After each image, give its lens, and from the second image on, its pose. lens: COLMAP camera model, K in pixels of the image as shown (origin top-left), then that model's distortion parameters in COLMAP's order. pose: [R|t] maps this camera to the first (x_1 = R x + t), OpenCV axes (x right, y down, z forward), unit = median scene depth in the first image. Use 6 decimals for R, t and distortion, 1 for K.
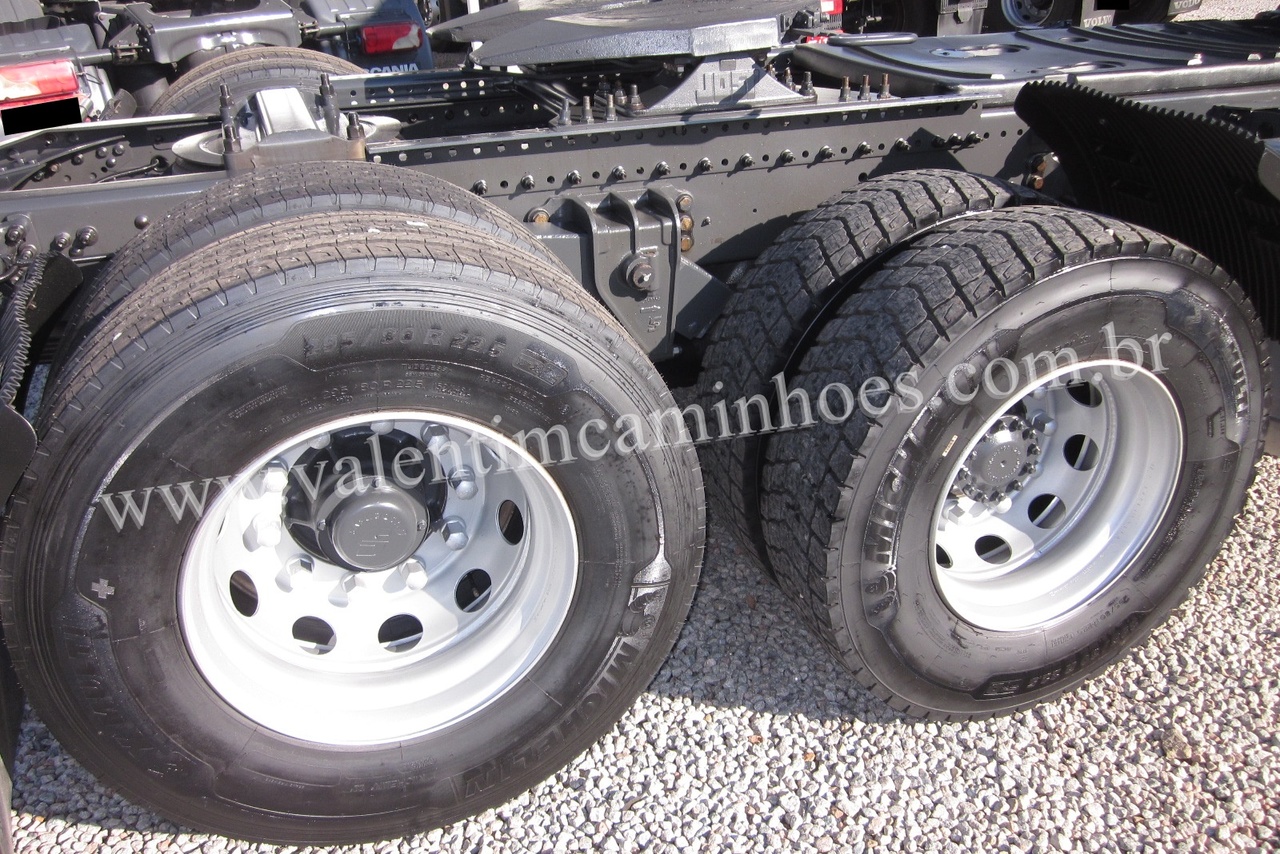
lens RADIAL K [[1066.3, 0, 640.0], [0, 1066.3, 427.0], [0, 0, 1]] dist [-0.033874, -0.000975]
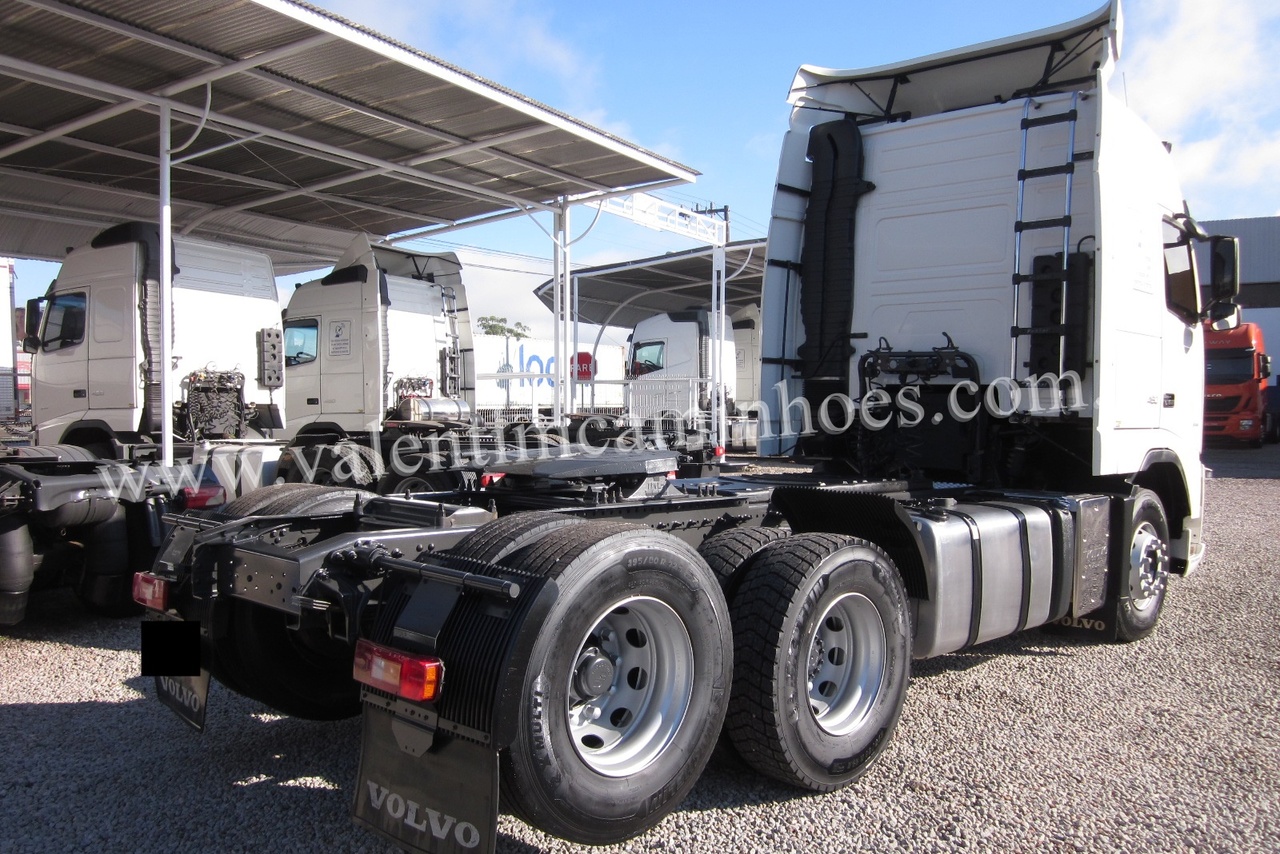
lens RADIAL K [[1066.3, 0, 640.0], [0, 1066.3, 427.0], [0, 0, 1]] dist [-0.033874, -0.000975]
pose [[0.904574, 0.024600, 0.425606, -0.841114], [0.162317, 0.903266, -0.397194, 0.392395], [-0.394207, 0.428374, 0.813078, -0.729039]]
